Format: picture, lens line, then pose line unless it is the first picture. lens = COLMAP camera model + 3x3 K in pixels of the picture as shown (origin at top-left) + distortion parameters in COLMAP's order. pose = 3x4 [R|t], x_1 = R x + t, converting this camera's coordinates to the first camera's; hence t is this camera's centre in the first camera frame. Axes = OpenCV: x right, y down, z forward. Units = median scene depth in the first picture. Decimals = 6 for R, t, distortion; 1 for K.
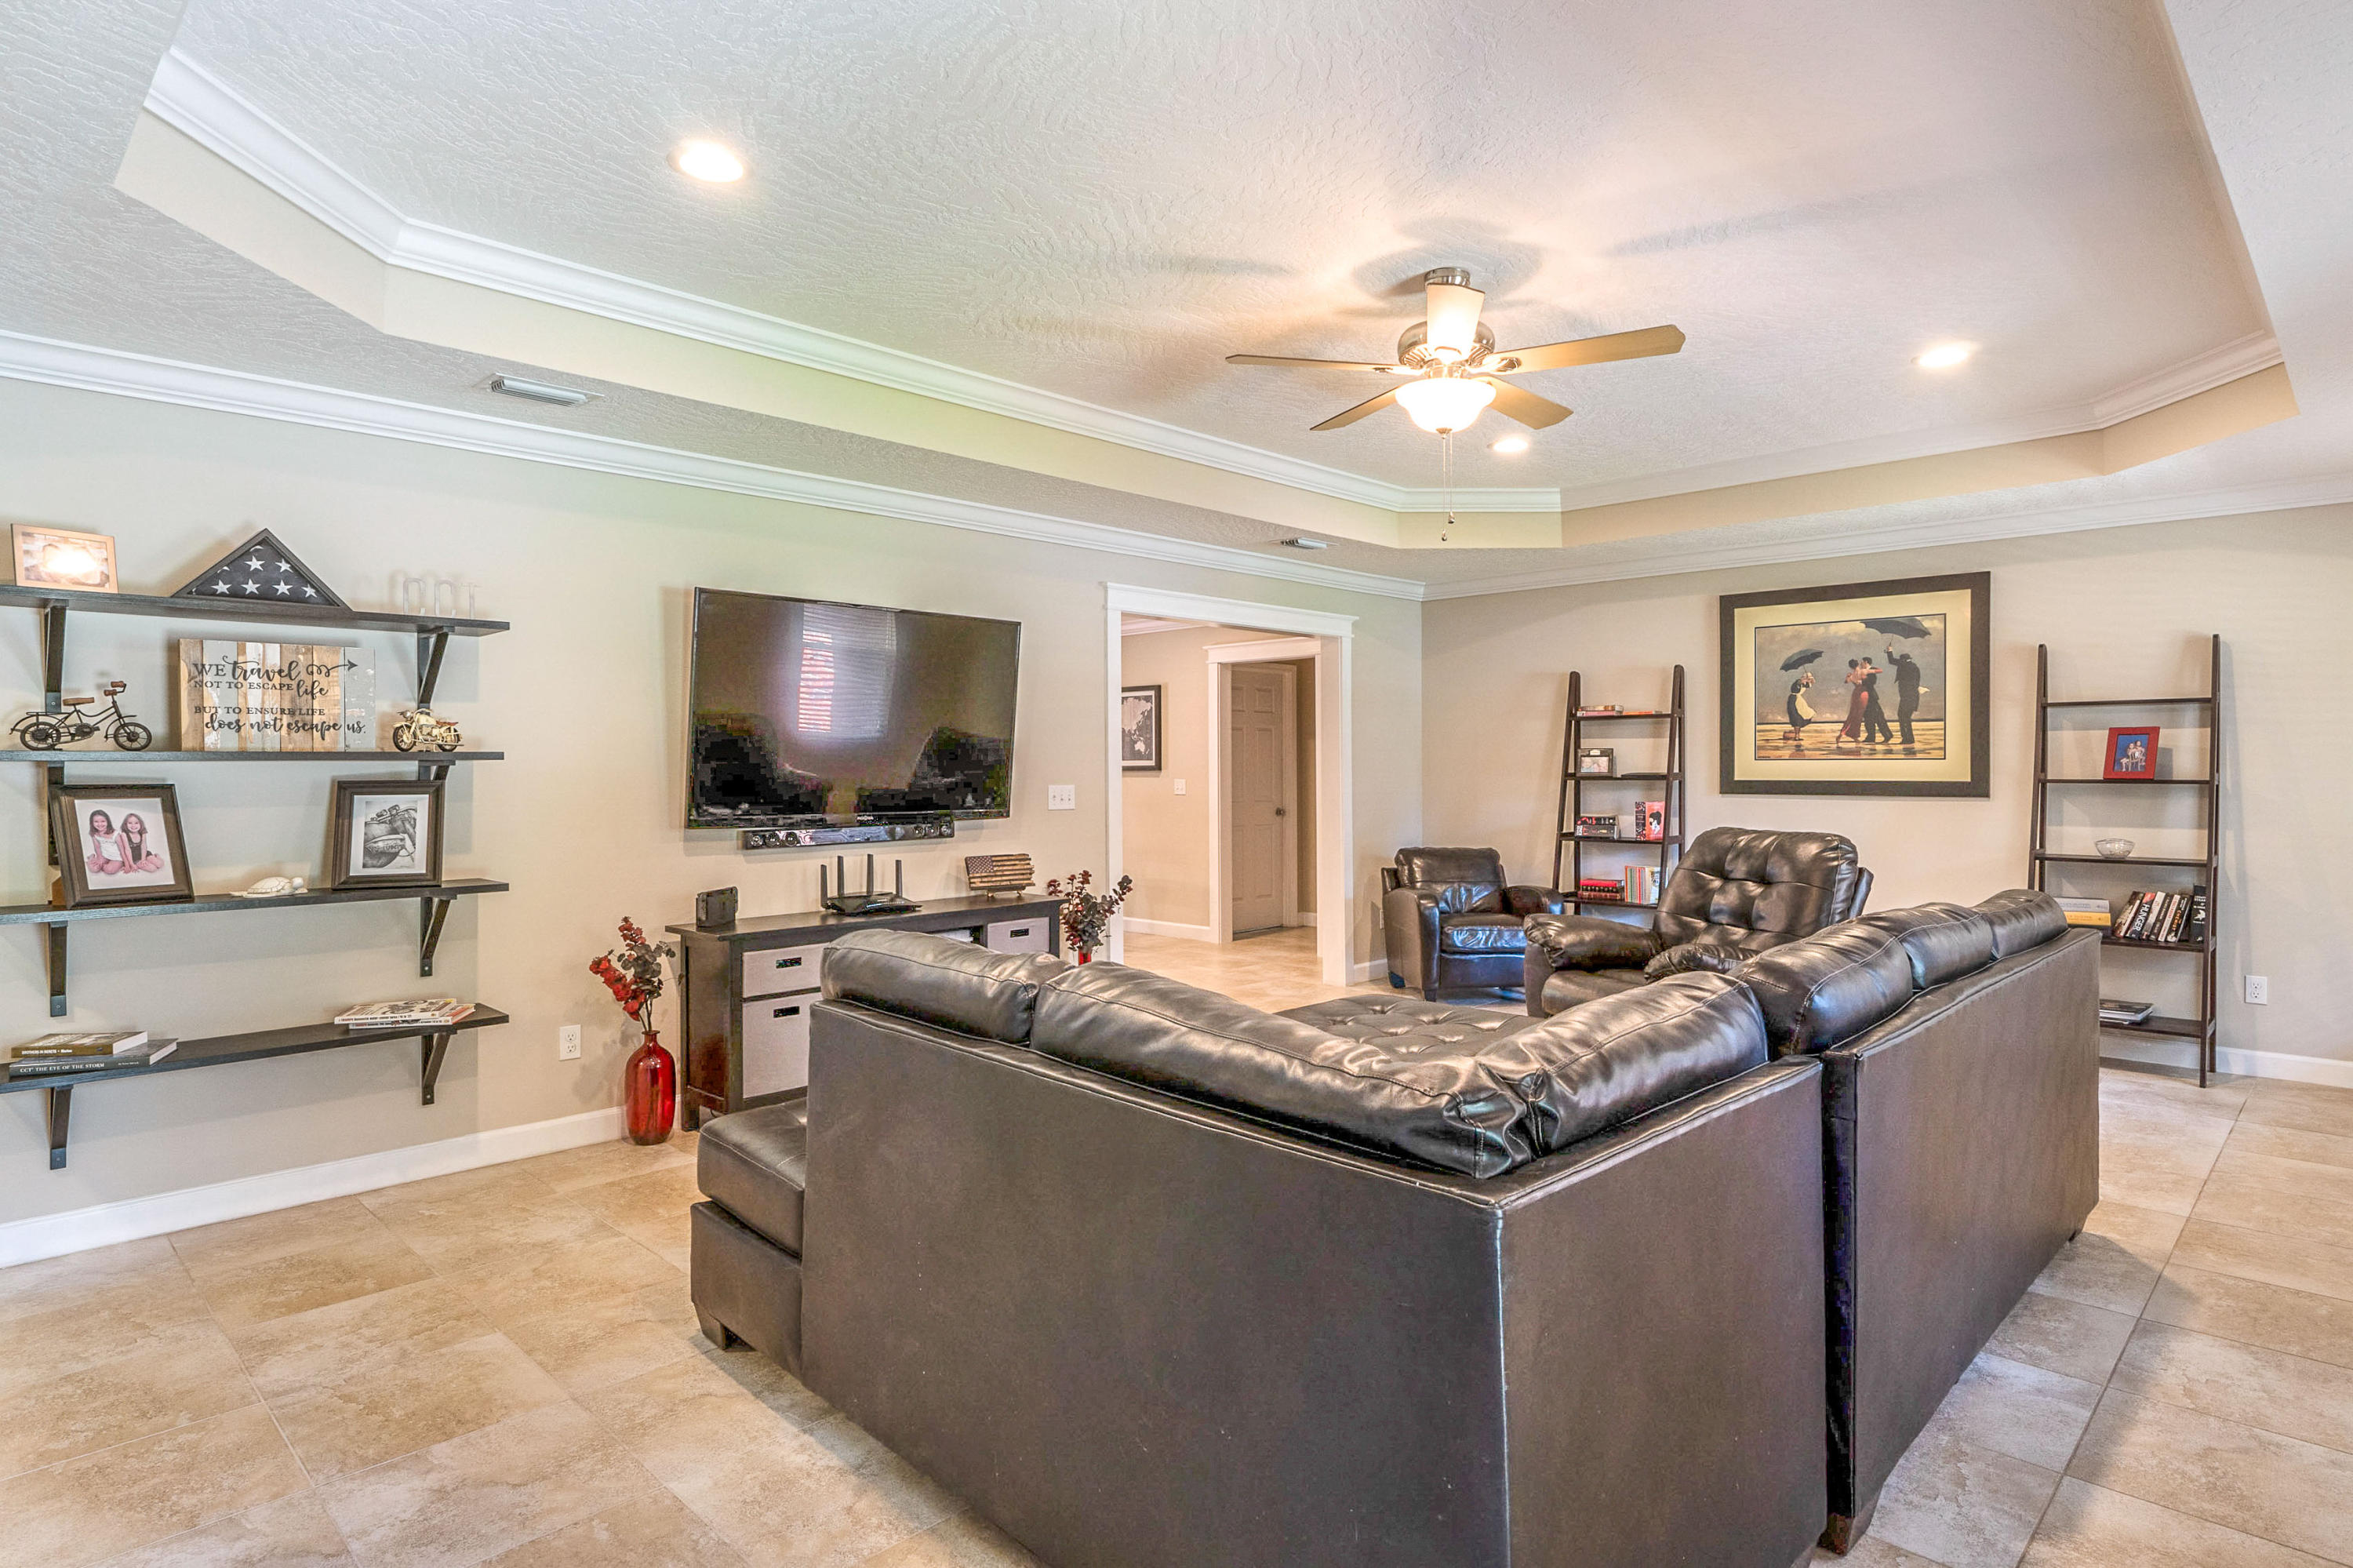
lens RADIAL K [[1259.4, 0, 1174.8], [0, 1259.4, 771.3], [0, 0, 1]] dist [-0.001847, -0.001387]
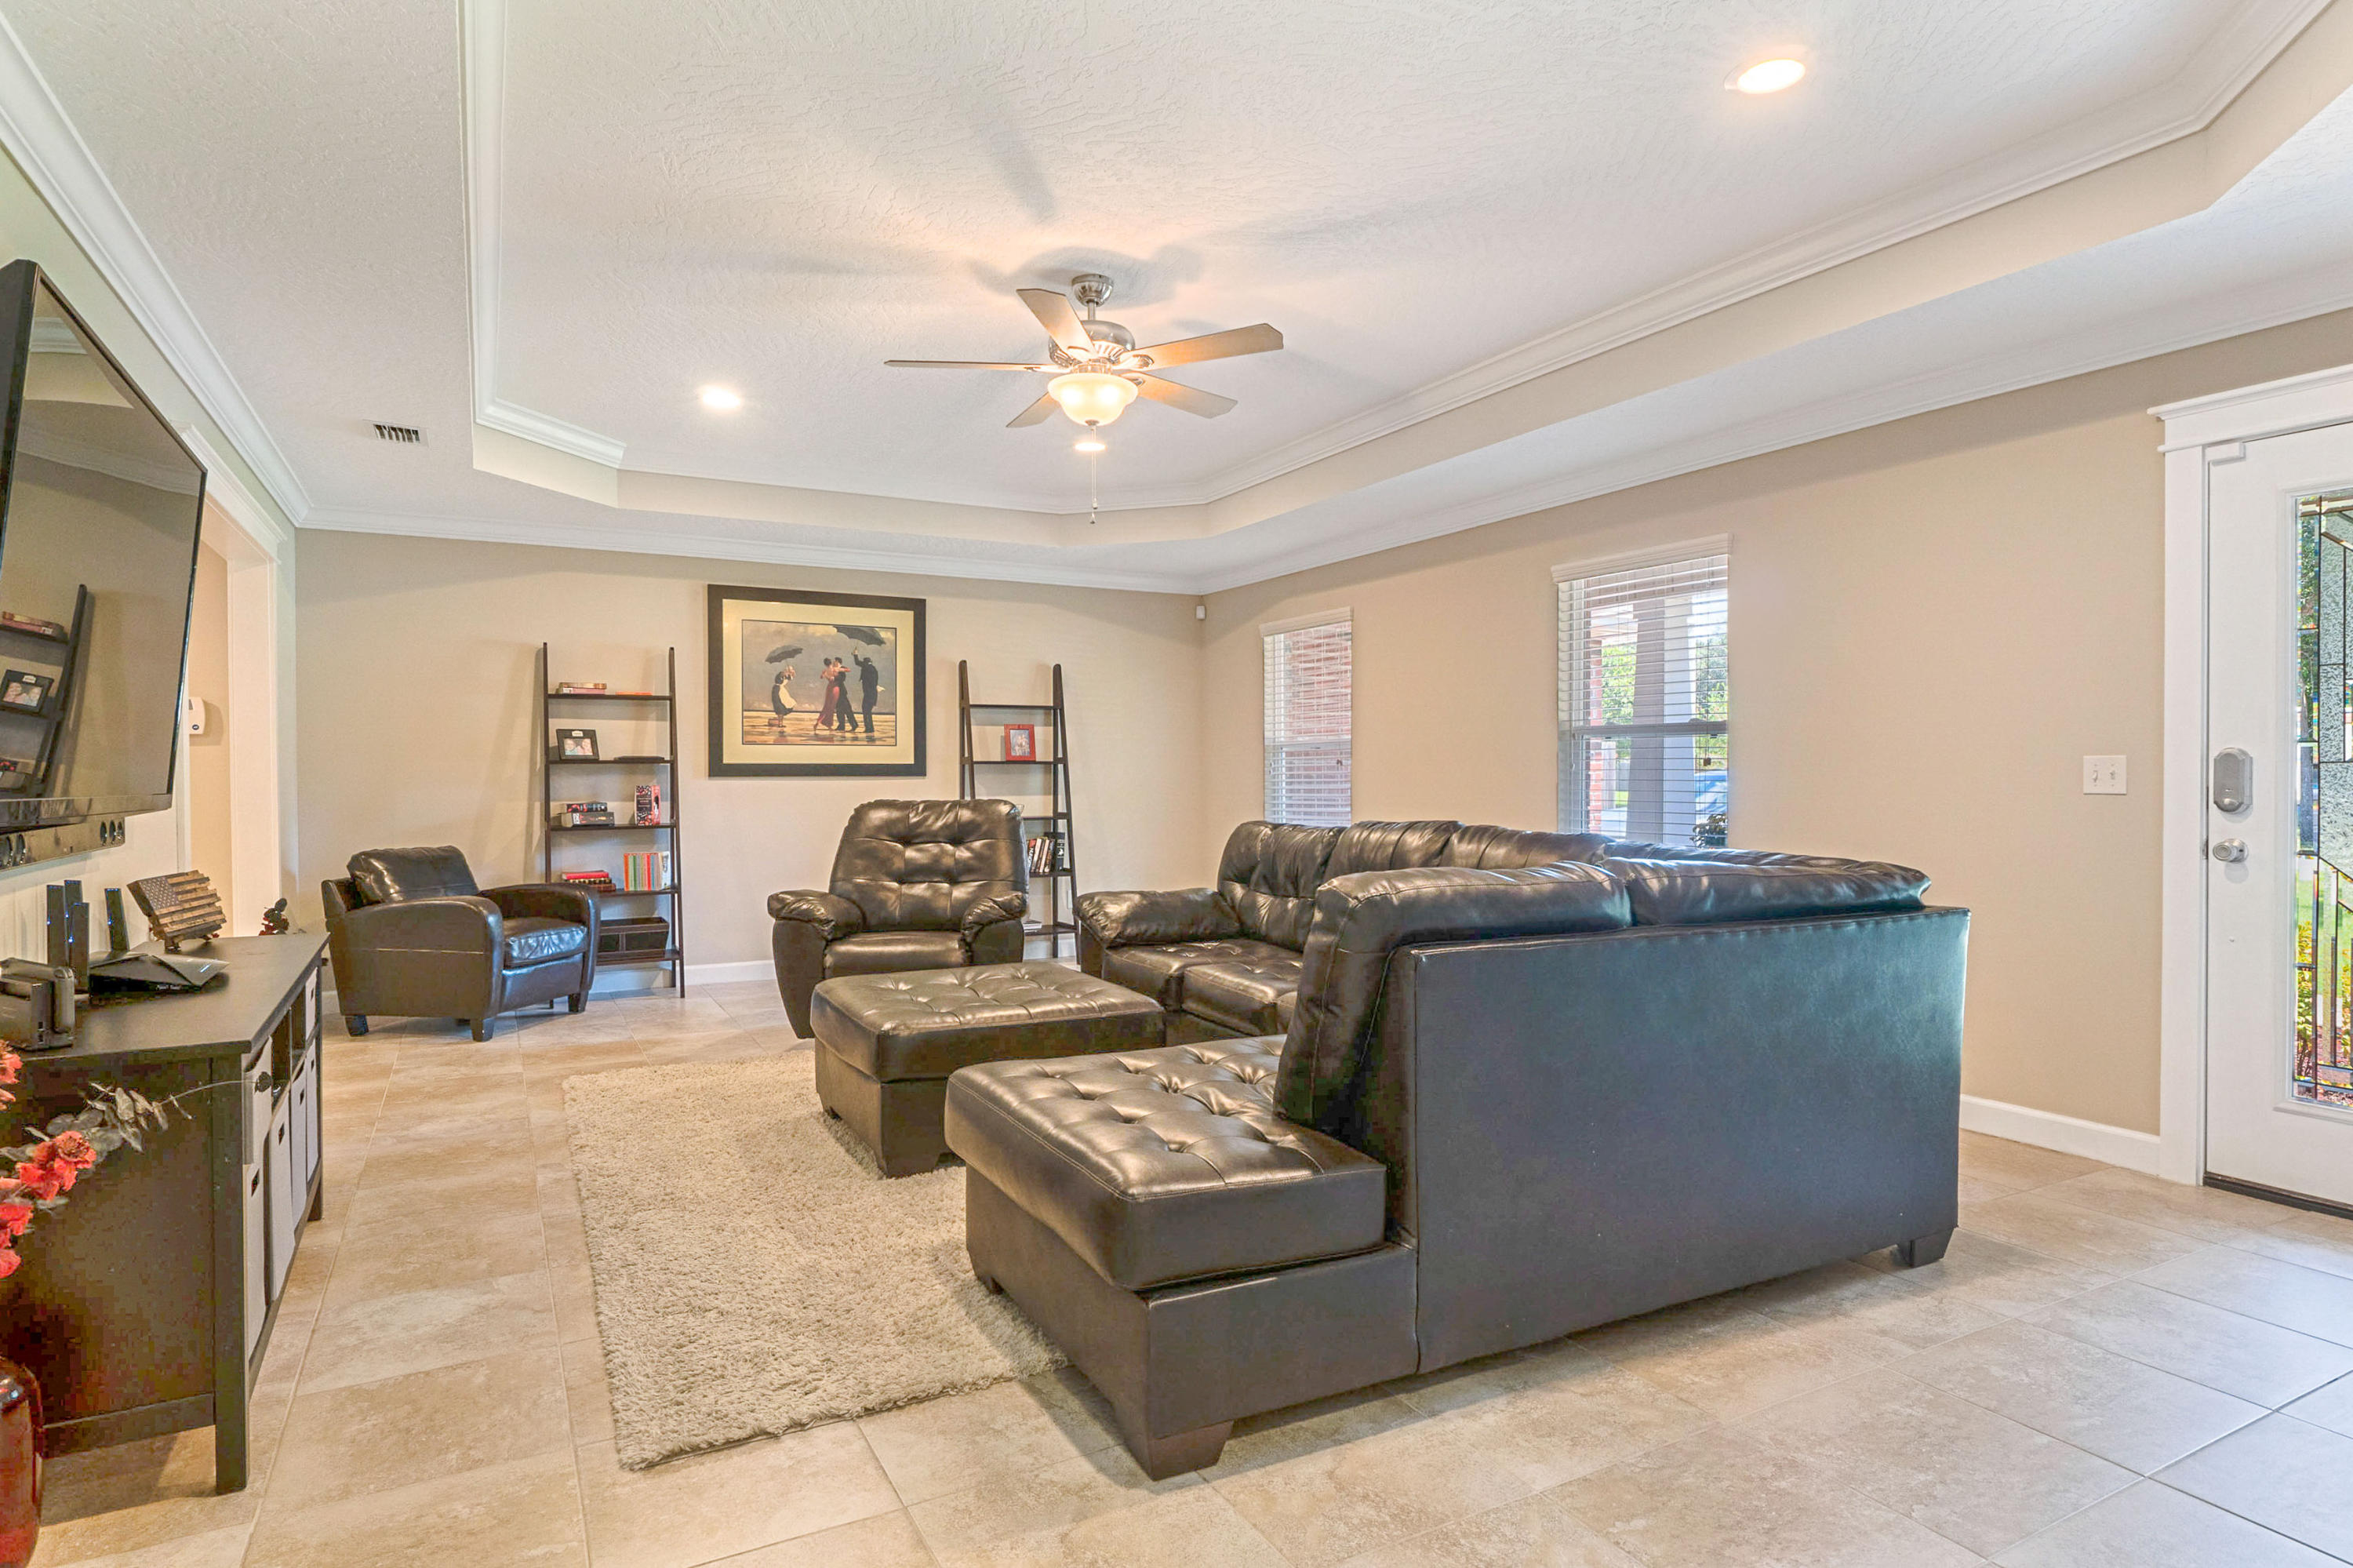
lens RADIAL K [[1275.3, 0, 1176.5], [0, 1275.3, 784.0], [0, 0, 1]] dist [-0.003353, -0.000884]
pose [[0.291152, -0.006749, 0.956653, -0.488682], [0.007326, 0.999962, 0.004825, 0.023085], [-0.956649, 0.005604, 0.291190, 0.359120]]
